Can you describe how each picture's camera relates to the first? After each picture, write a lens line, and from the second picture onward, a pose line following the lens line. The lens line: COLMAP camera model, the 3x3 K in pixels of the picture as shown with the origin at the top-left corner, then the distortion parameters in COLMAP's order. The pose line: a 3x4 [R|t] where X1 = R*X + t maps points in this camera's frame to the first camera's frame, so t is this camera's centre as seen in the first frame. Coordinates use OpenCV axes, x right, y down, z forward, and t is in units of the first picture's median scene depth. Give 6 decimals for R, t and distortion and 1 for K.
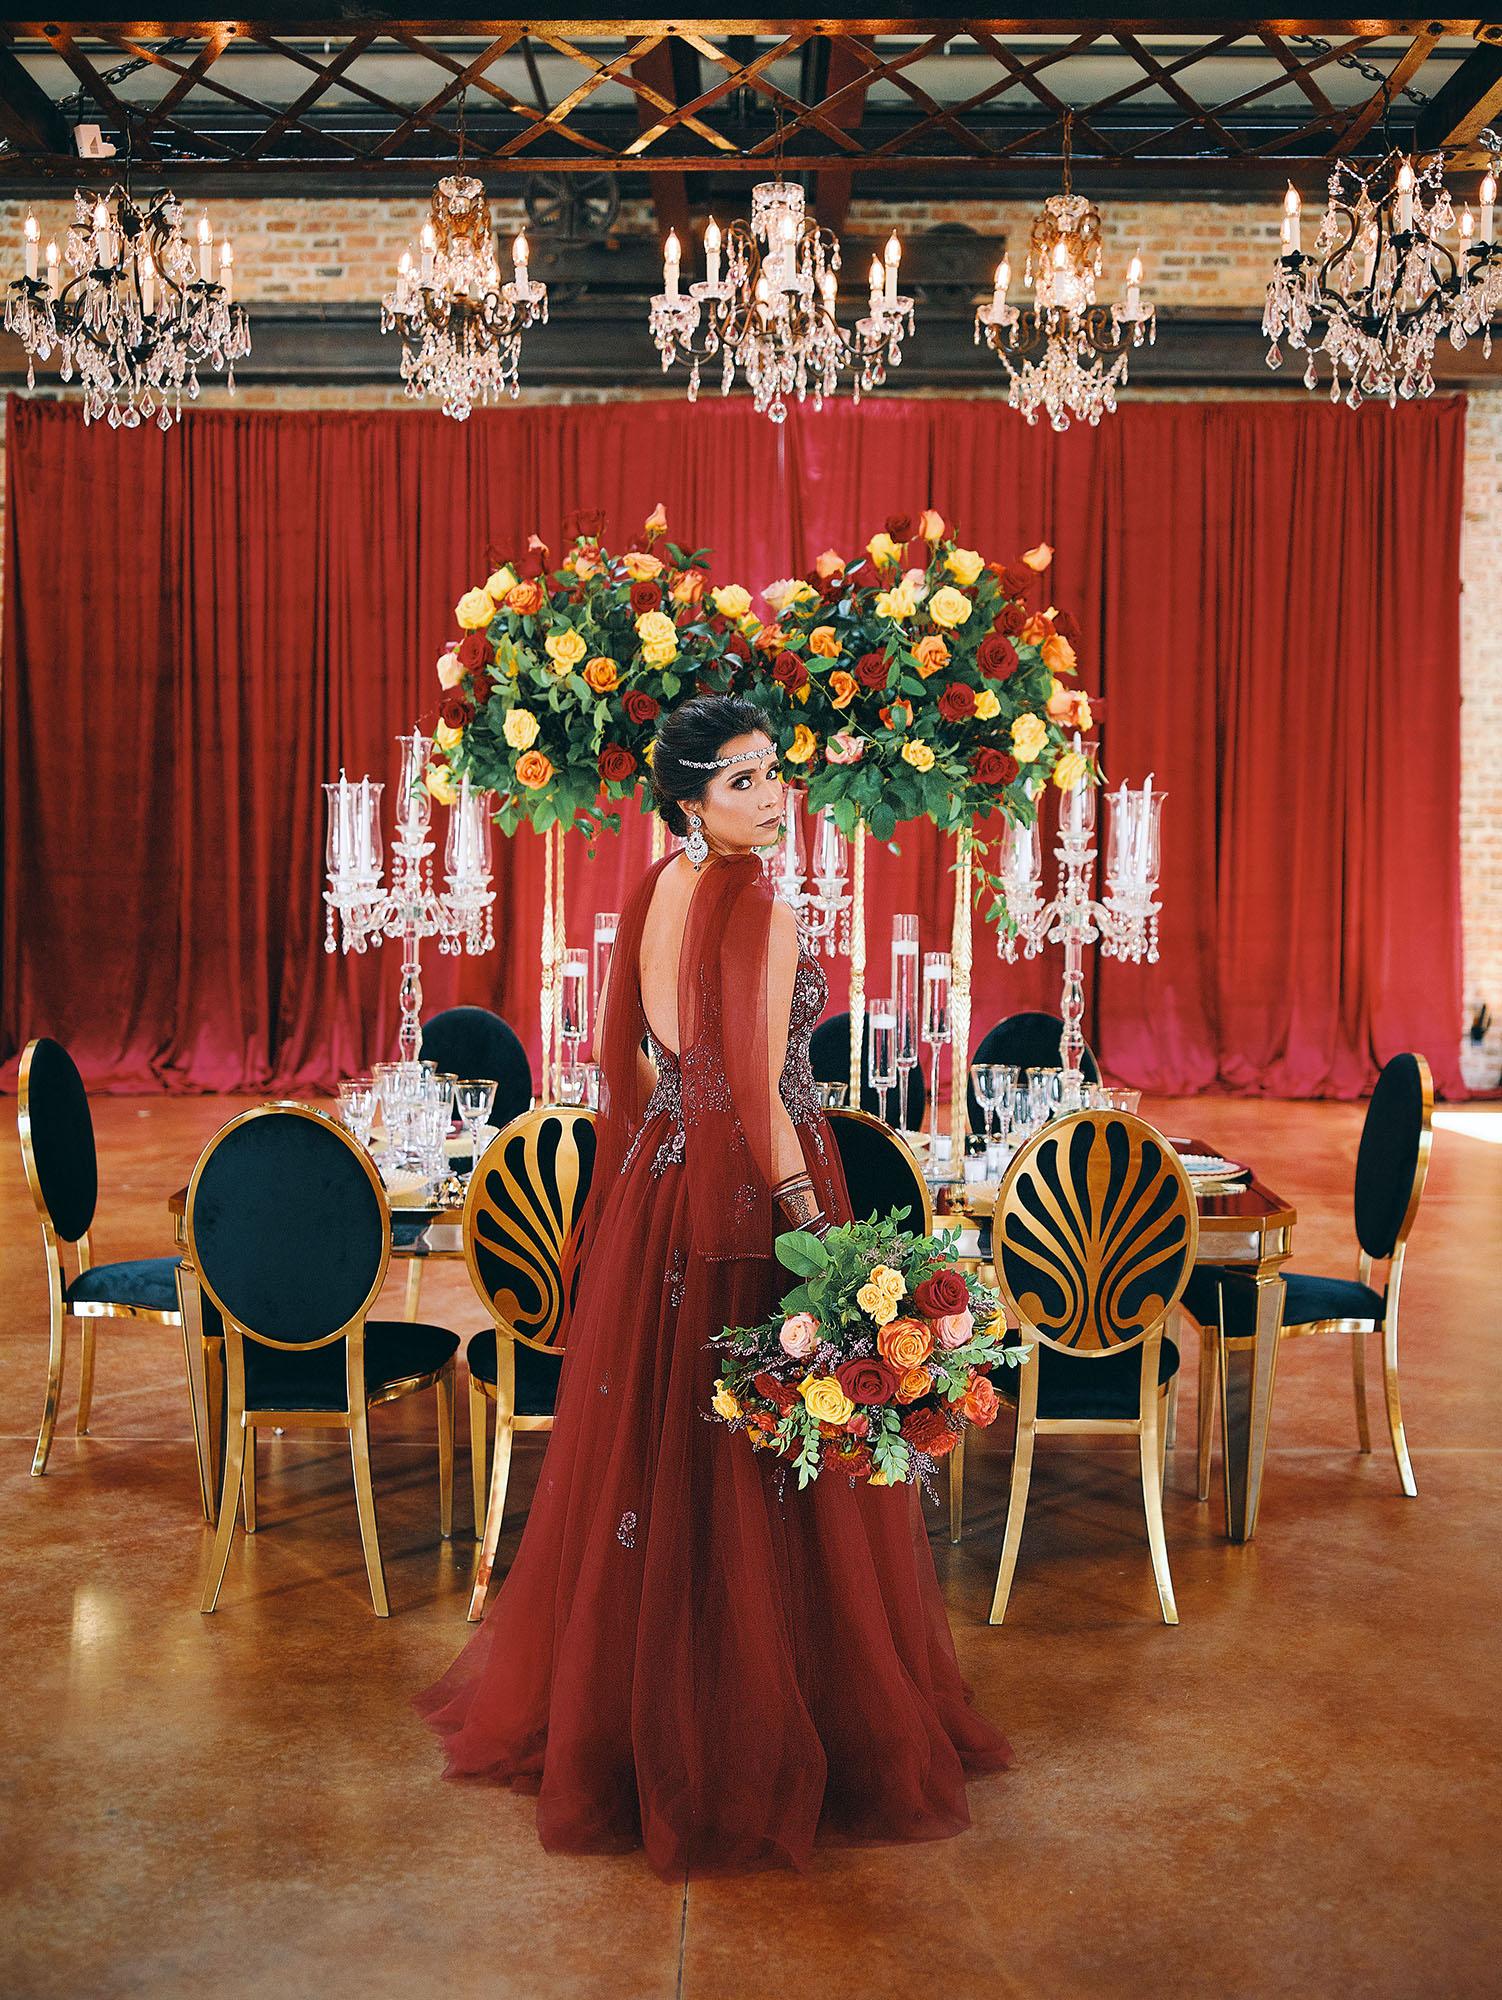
lens RADIAL K [[2180.9, 0, 783.9], [0, 2180.9, 1032.8], [0, 0, 1]] dist [-0.042302, 0.000000]
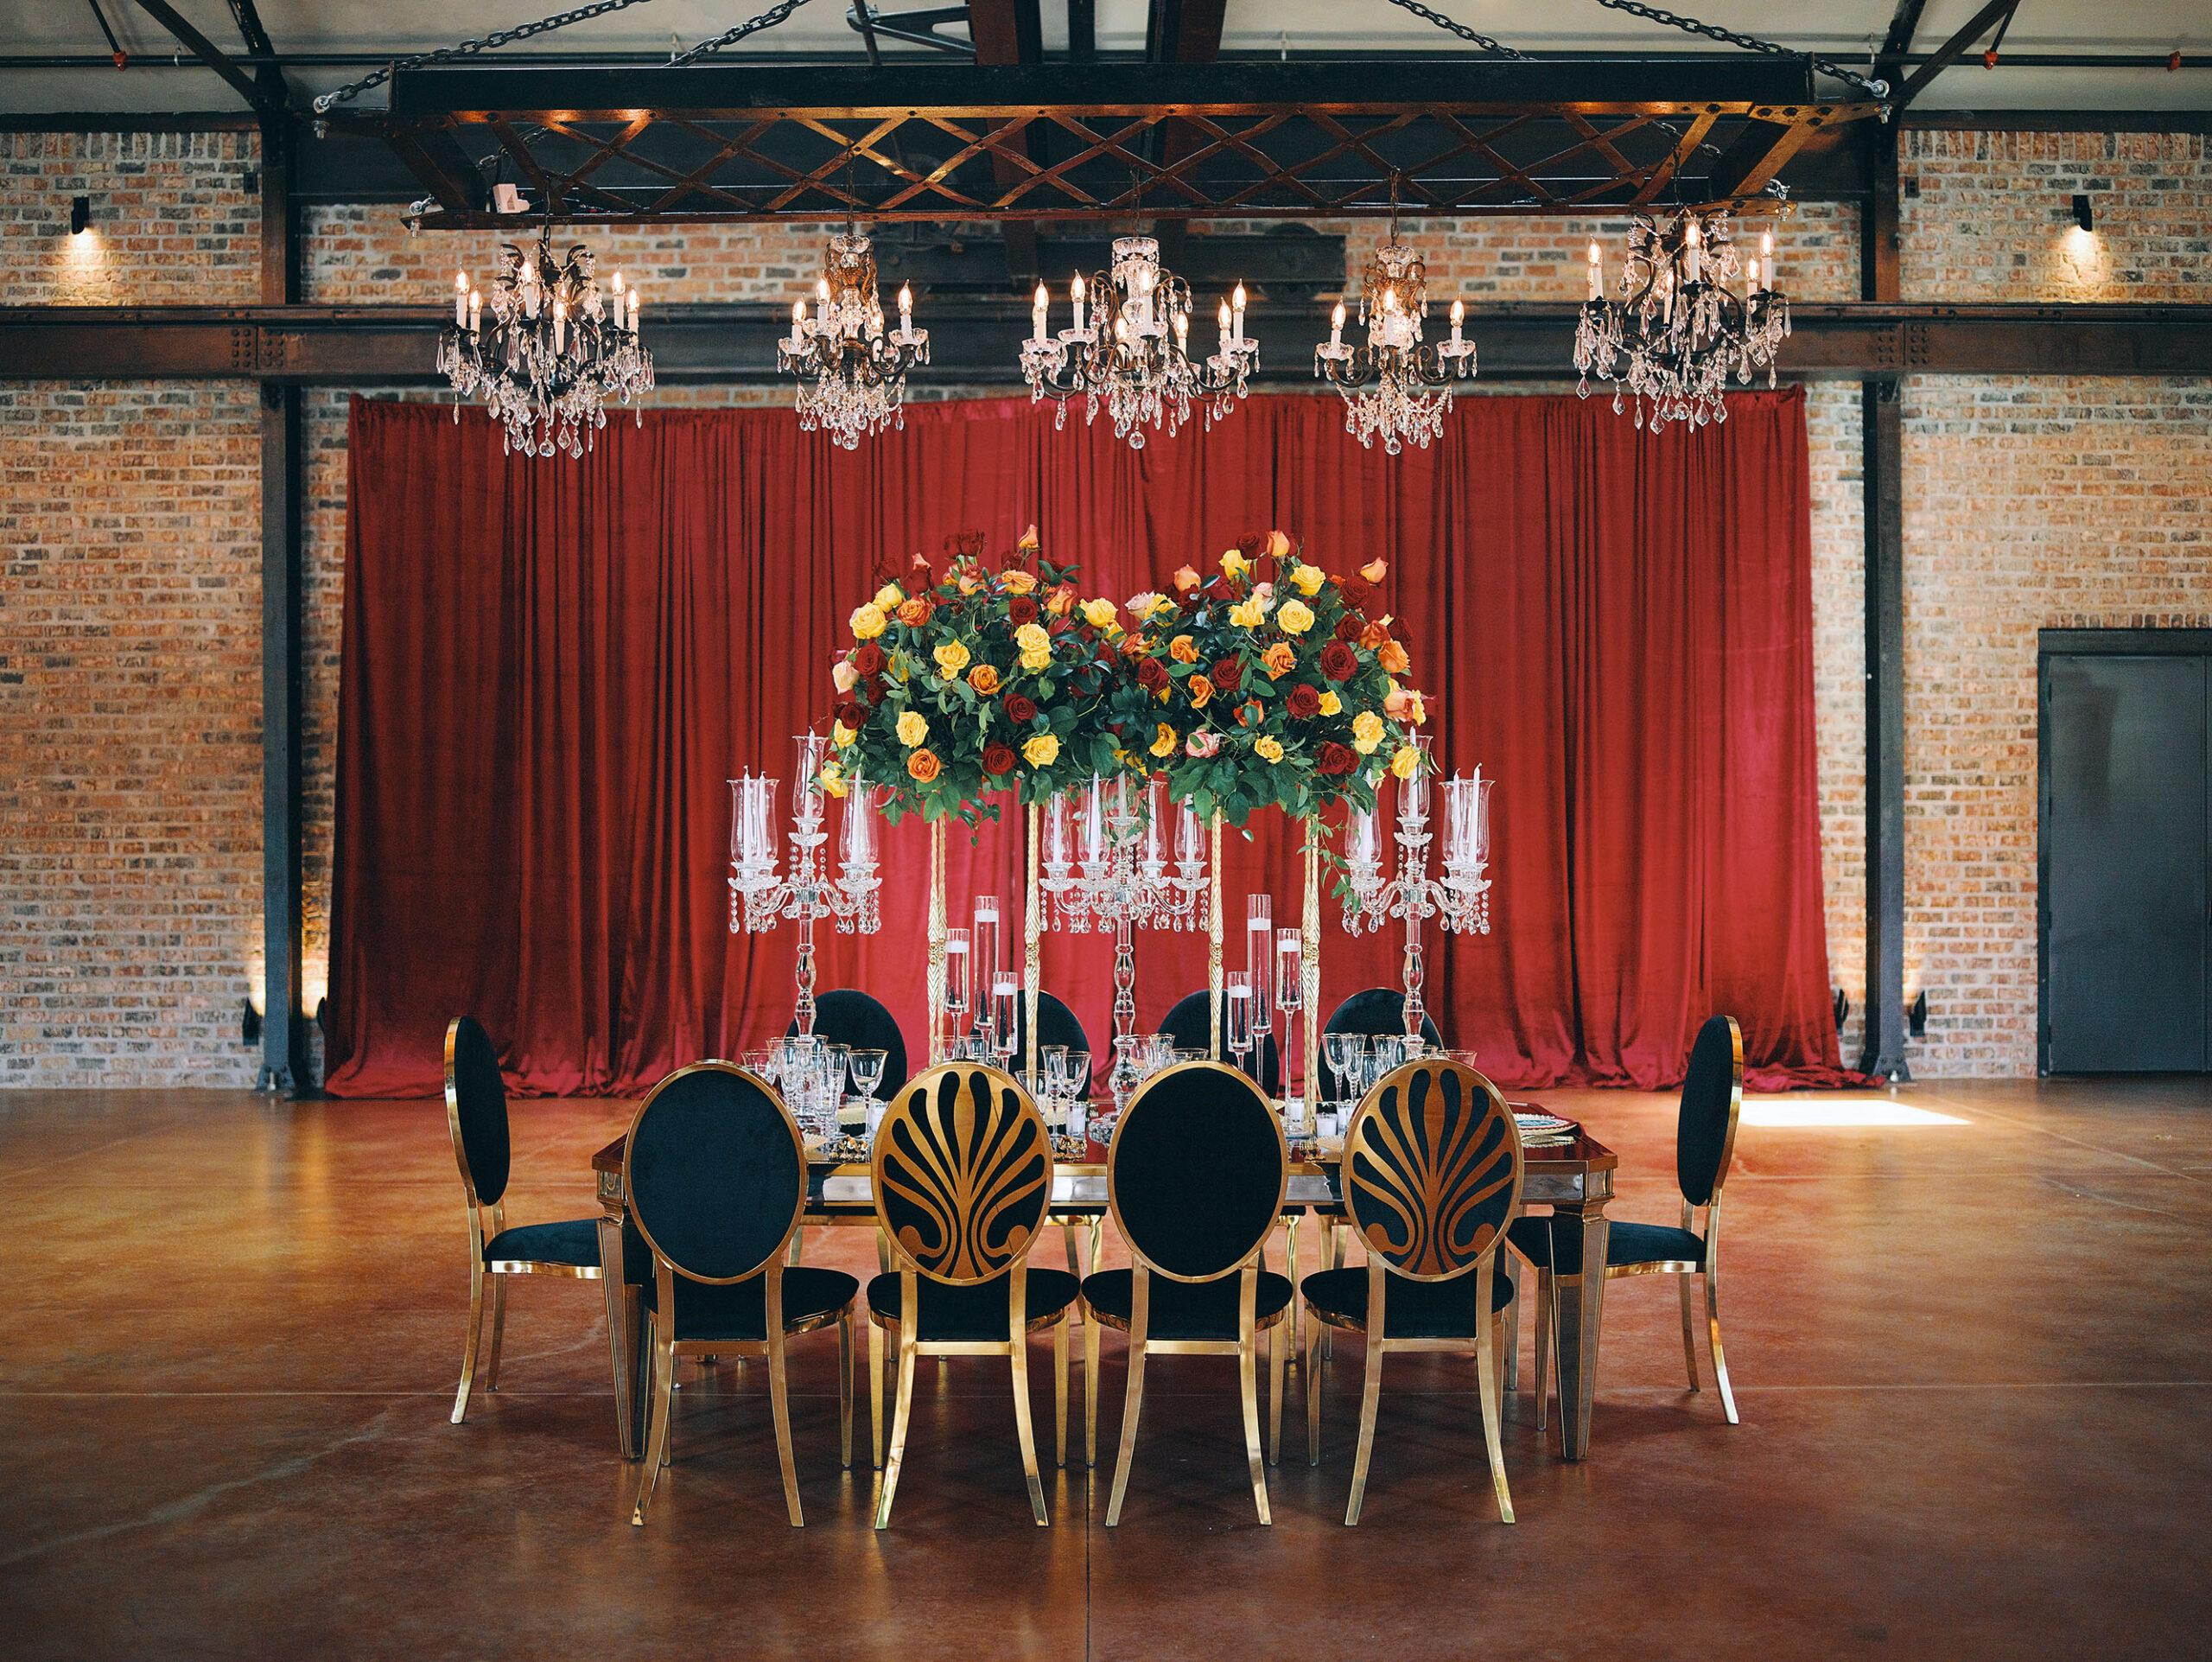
lens RADIAL K [[2412.4, 0, 1163.3], [0, 2412.4, 878.2], [0, 0, 1]] dist [-0.042302, 0.000000]
pose [[0.999747, -0.010095, 0.020104, -0.016895], [0.011532, 0.997288, -0.072686, 0.025851], [-0.019315, 0.072900, 0.997152, -0.210840]]
